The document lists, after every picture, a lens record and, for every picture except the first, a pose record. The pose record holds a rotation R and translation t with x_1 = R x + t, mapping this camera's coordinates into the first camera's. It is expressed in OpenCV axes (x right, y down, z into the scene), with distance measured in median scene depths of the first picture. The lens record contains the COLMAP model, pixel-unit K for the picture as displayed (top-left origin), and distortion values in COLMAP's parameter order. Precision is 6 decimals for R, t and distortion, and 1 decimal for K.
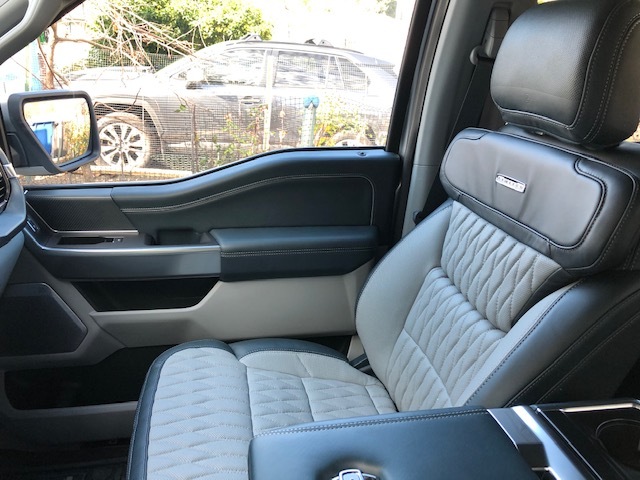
lens RADIAL K [[526.0, 0, 315.9], [0, 526.0, 240.1], [0, 0, 1]] dist [-0.005446, 0.005929]
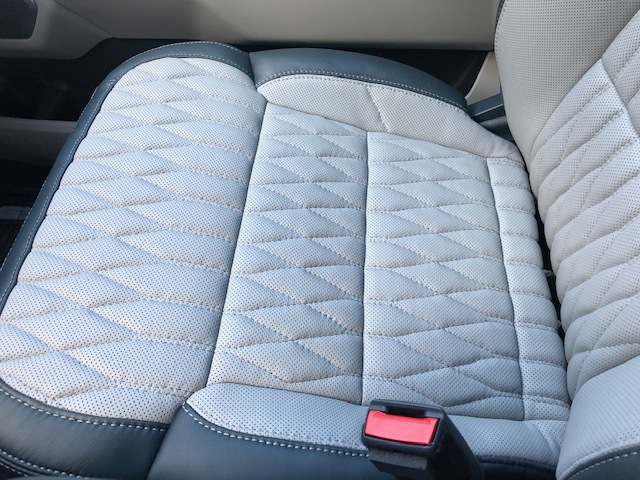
lens RADIAL K [[526.0, 0, 316.3], [0, 526.0, 241.1], [0, 0, 1]] dist [-0.005446, 0.005929]
pose [[0.963137, 0.173432, -0.205642, 0.049094], [-0.029955, 0.828823, 0.558708, 0.049166], [0.267339, -0.531953, 0.803465, 0.453794]]
